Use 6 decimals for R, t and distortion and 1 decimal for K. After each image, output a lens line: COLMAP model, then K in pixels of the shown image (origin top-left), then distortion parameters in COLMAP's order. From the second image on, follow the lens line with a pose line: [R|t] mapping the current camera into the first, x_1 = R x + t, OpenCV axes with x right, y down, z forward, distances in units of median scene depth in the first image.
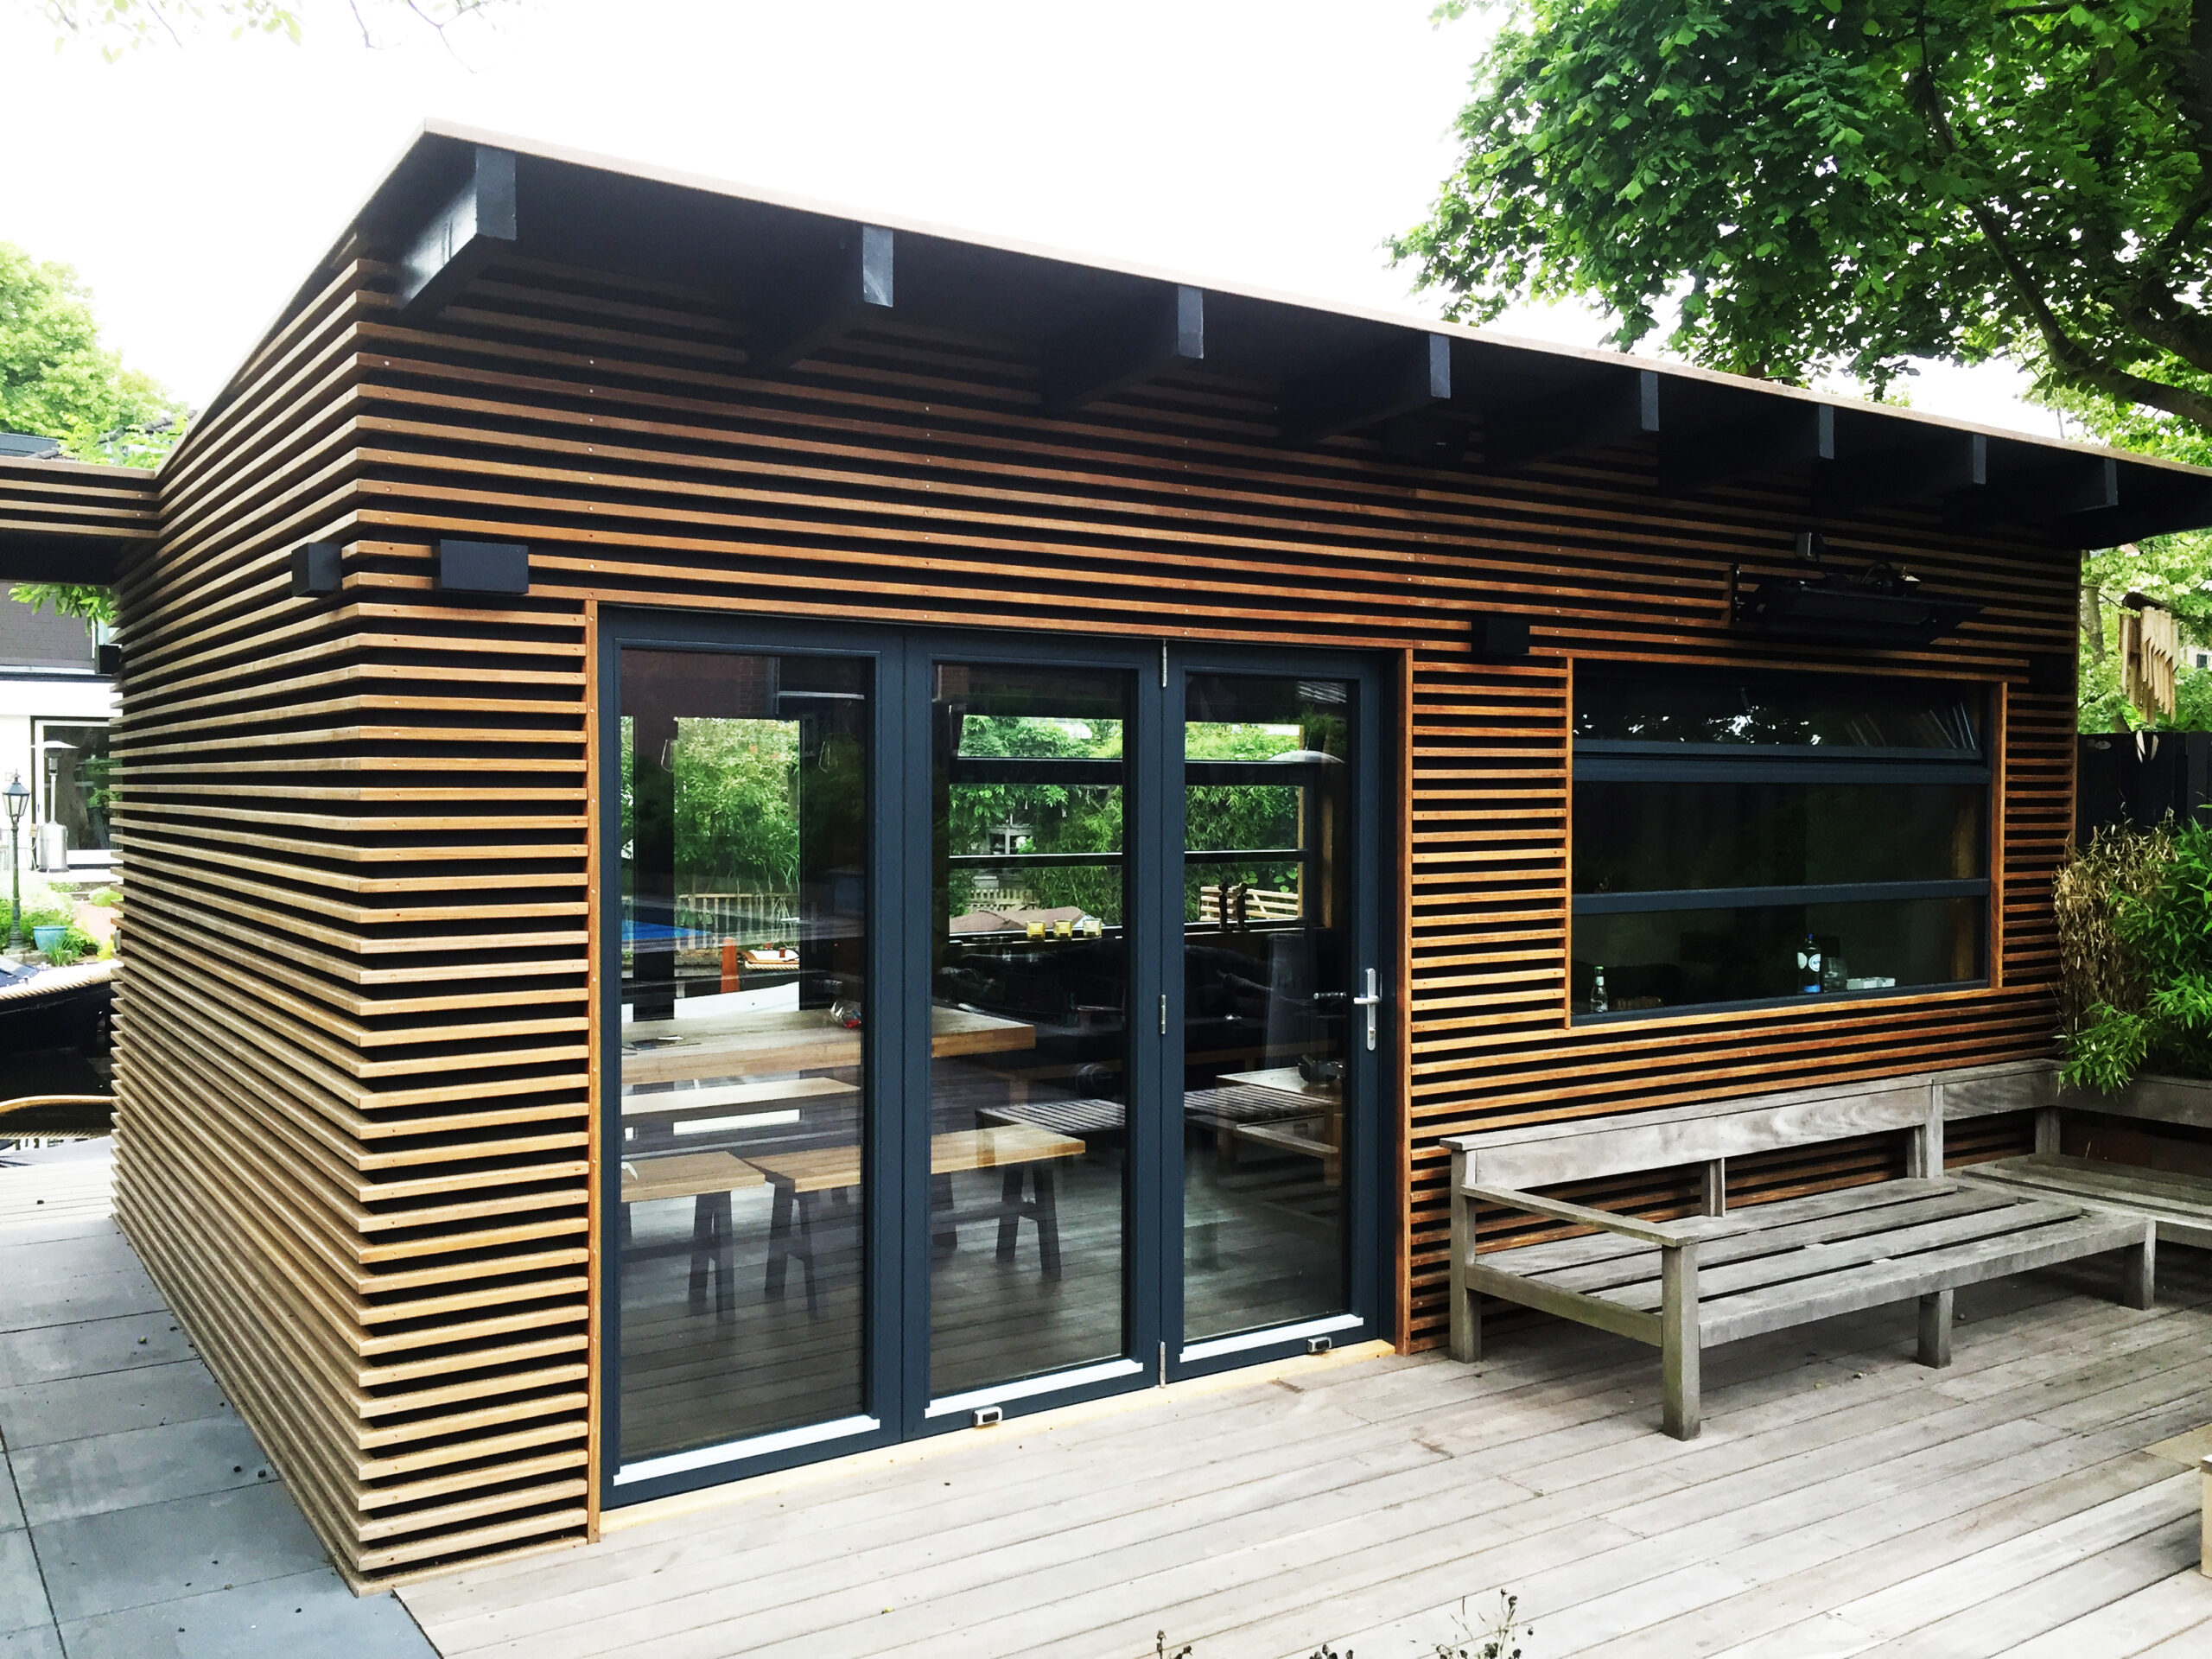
lens RADIAL K [[1878.0, 0, 1100.4], [0, 1878.0, 833.7], [0, 0, 1]] dist [0.071960, -0.087283]
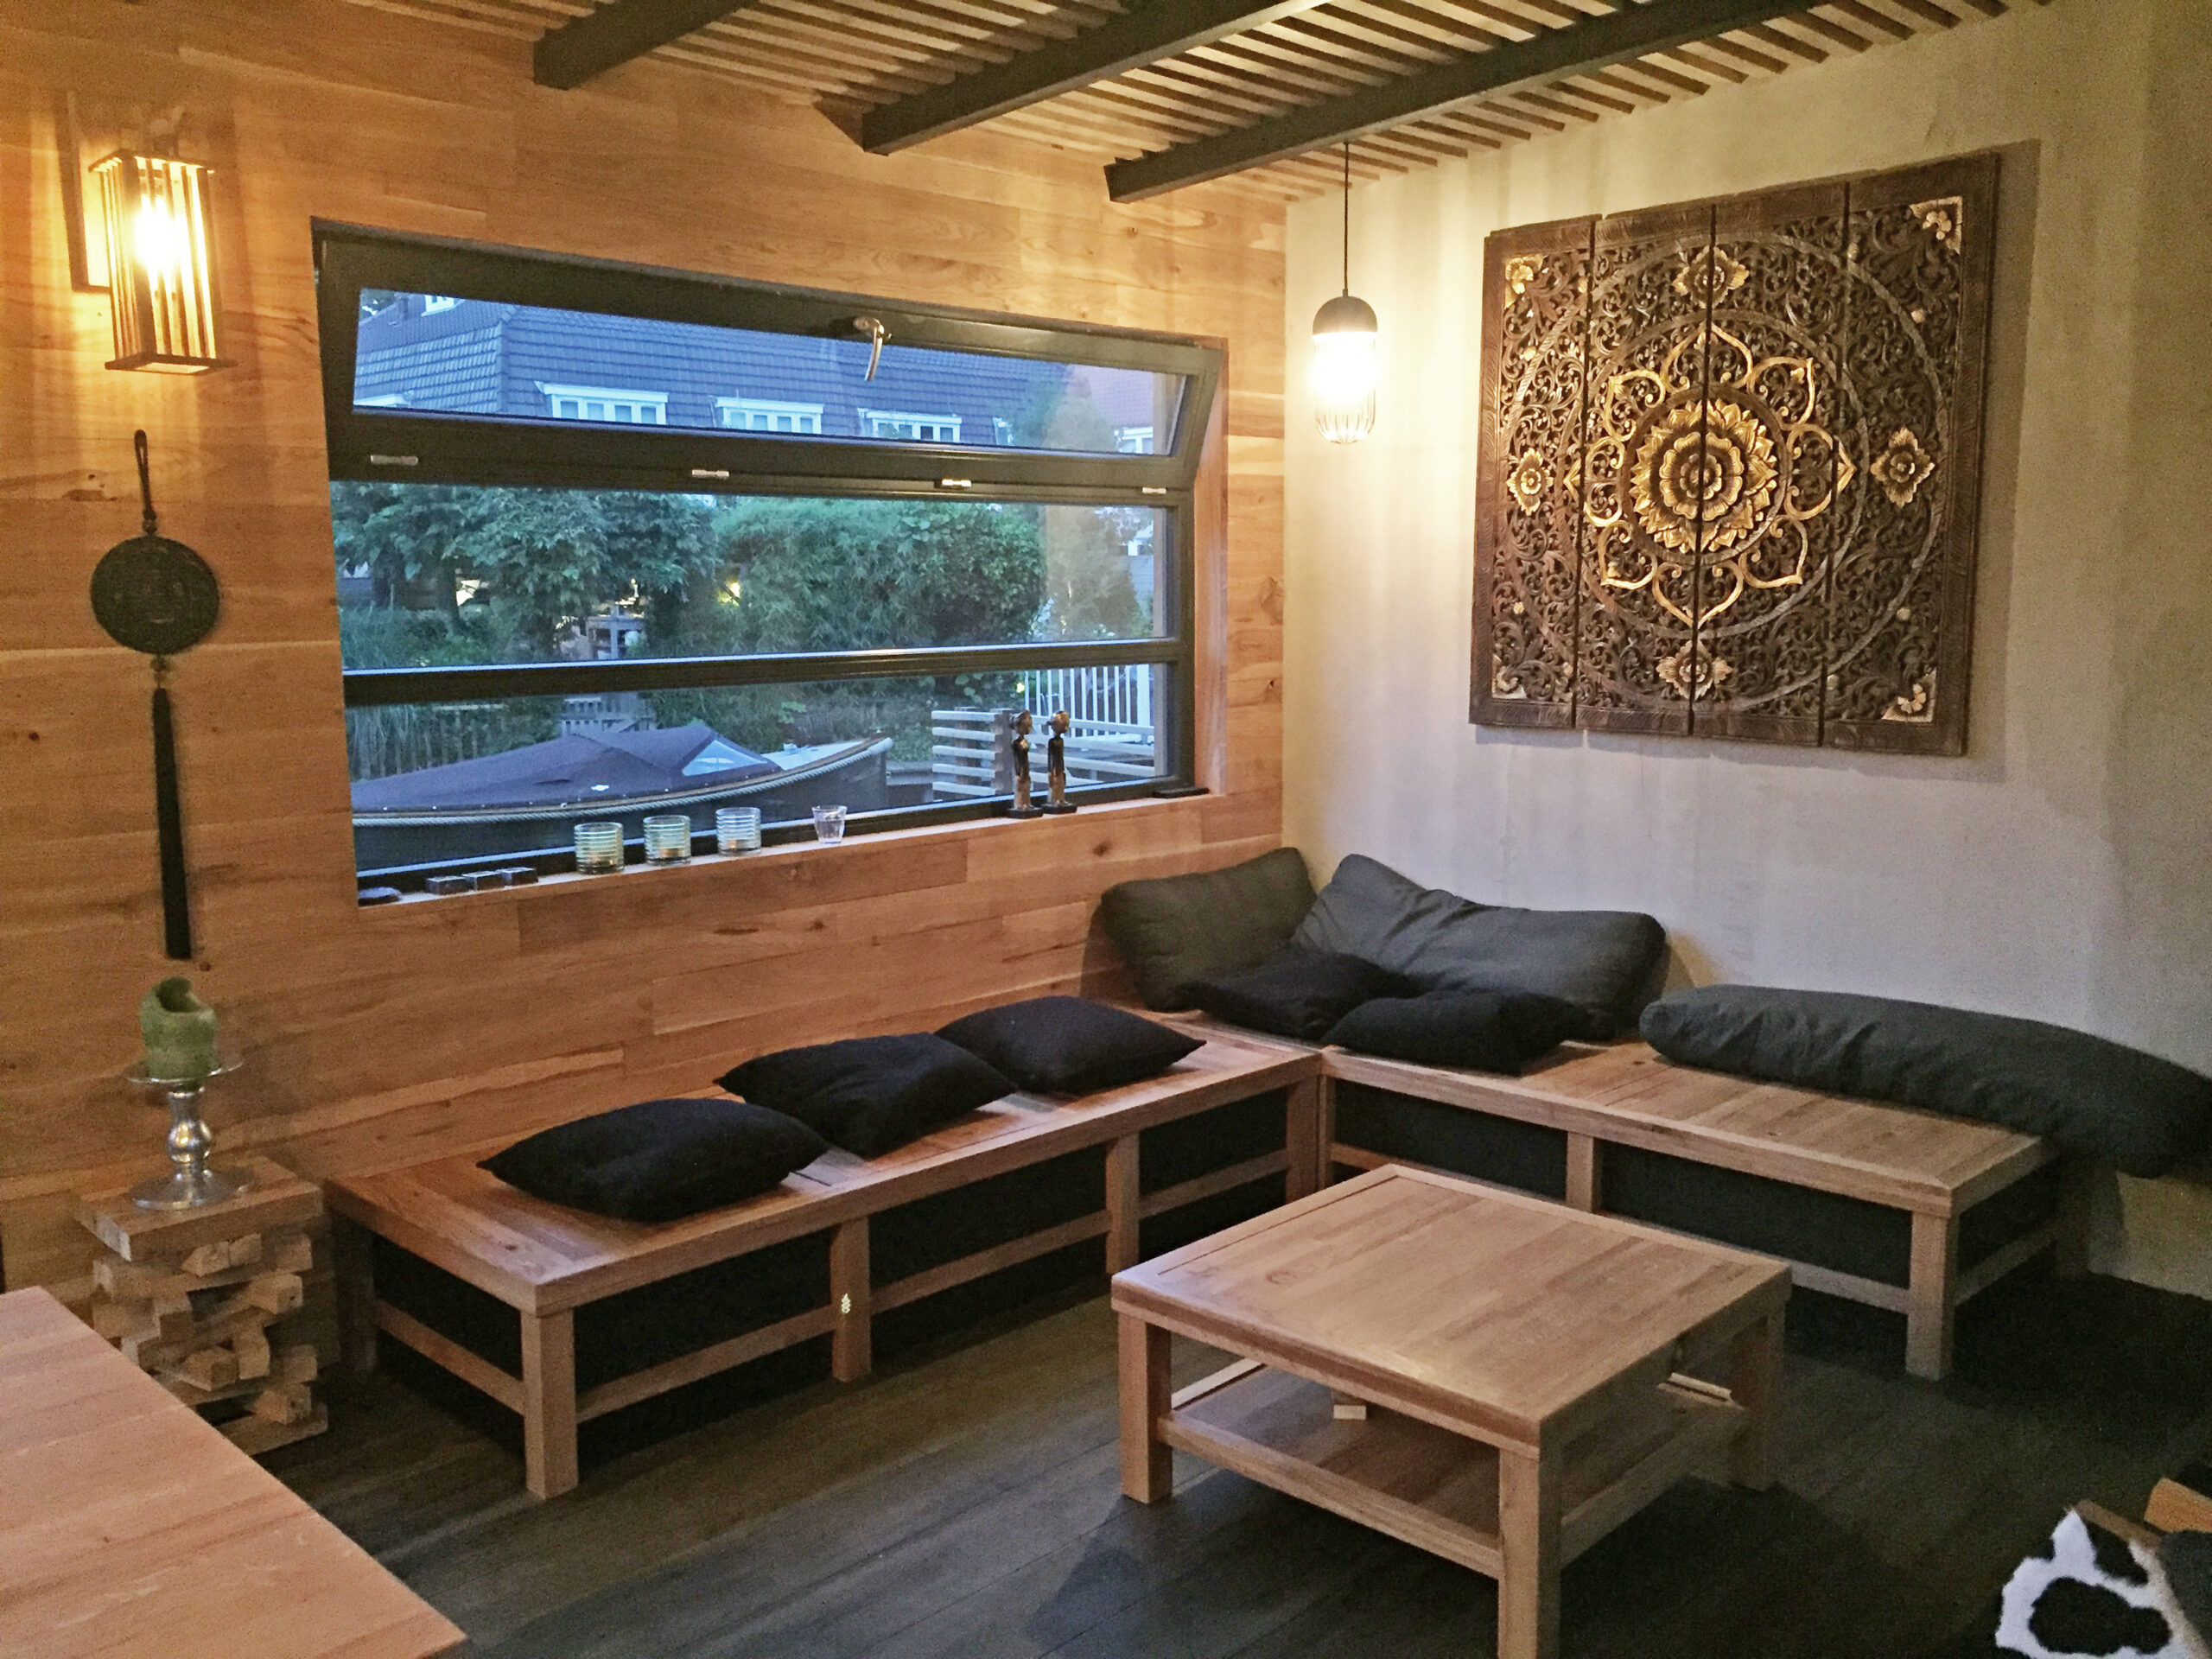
lens RADIAL K [[1878.0, 0, 1100.4], [0, 1878.0, 833.7], [0, 0, 1]] dist [0.071960, -0.087283]
pose [[0.982126, -0.042085, 0.183460, 0.003065], [0.021589, 0.993438, 0.112320, 0.001606], [-0.186983, -0.106352, 0.976589, 0.199979]]
